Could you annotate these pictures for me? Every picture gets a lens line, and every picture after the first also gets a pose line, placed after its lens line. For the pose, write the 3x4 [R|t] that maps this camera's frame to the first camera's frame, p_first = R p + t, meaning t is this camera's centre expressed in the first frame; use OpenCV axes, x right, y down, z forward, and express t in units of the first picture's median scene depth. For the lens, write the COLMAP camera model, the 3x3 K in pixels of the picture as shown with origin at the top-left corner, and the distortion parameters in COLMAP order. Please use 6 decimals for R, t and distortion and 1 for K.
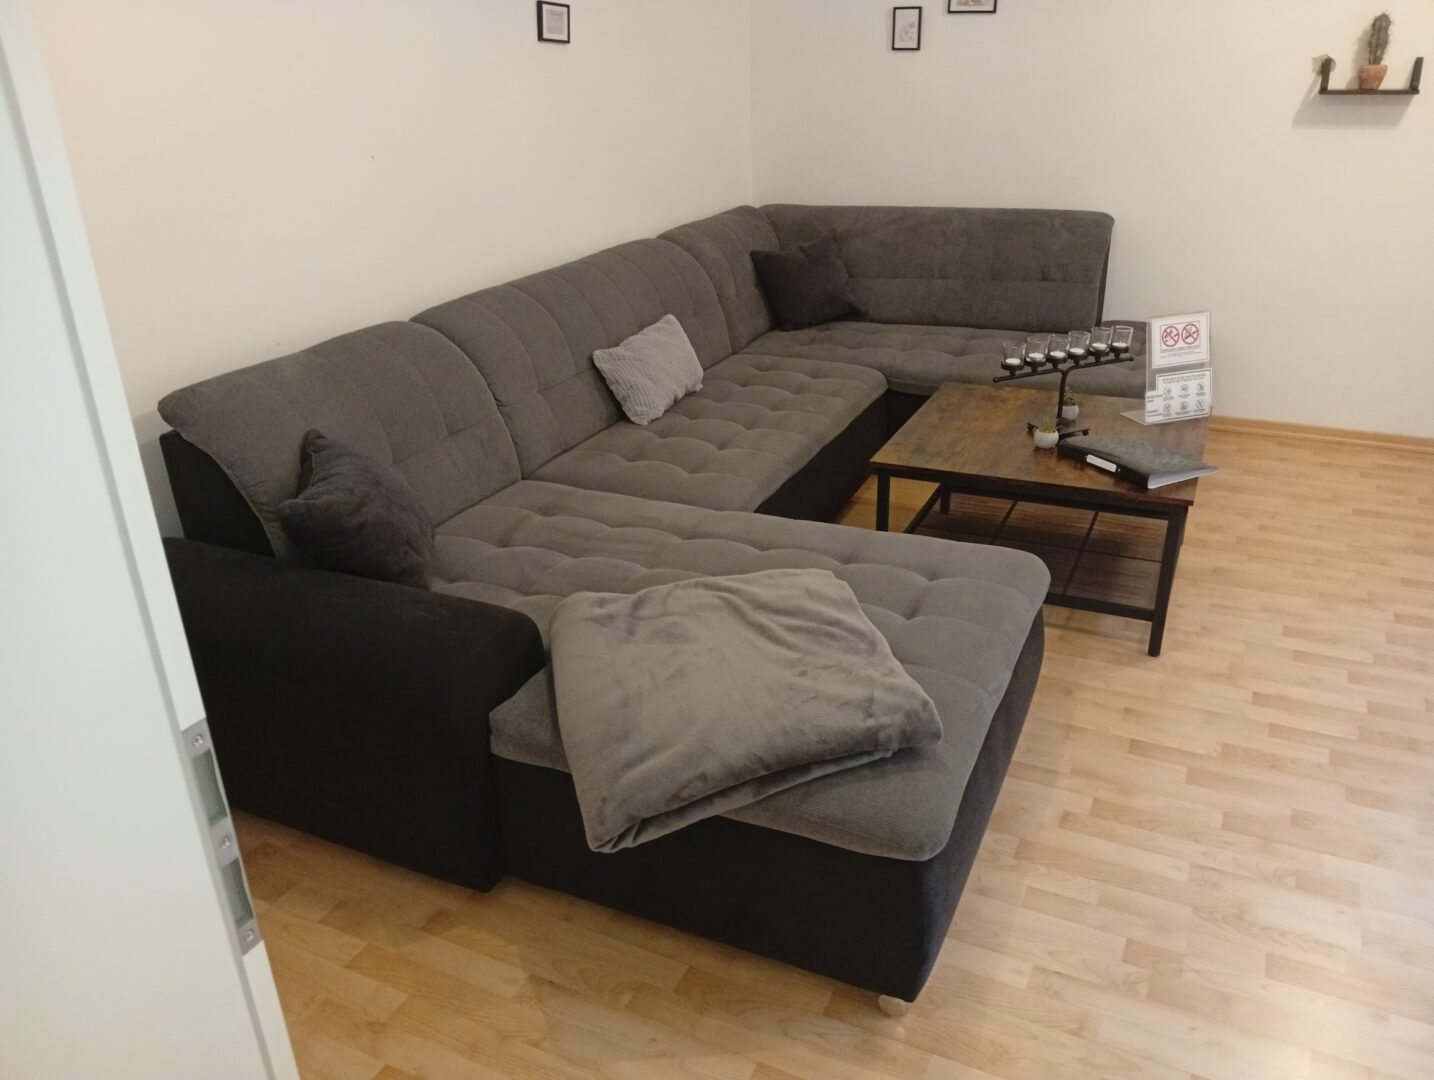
lens RADIAL K [[1108.3, 0, 722.7], [0, 1108.3, 533.8], [0, 0, 1]] dist [0.001889, -0.032466]
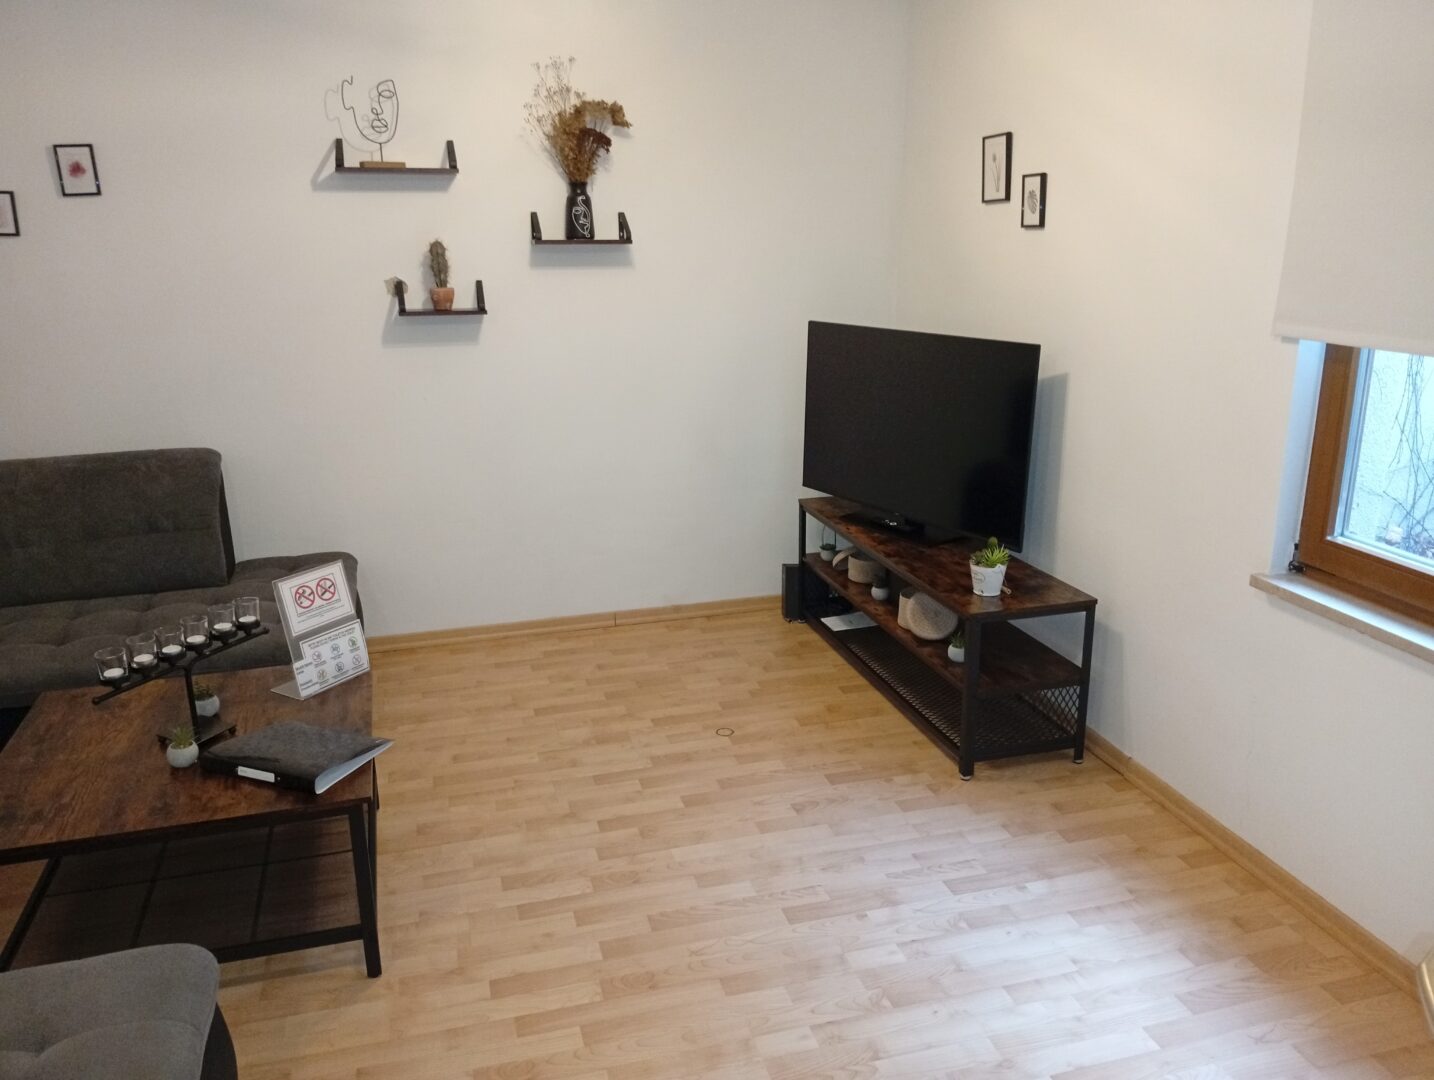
lens RADIAL K [[1108.3, 0, 715.6], [0, 1108.3, 535.1], [0, 0, 1]] dist [0.001889, -0.032466]
pose [[0.749514, -0.174004, 0.638711, 0.094855], [0.265586, 0.962823, -0.049358, -0.094540], [-0.606377, 0.206627, 0.767862, 0.115542]]
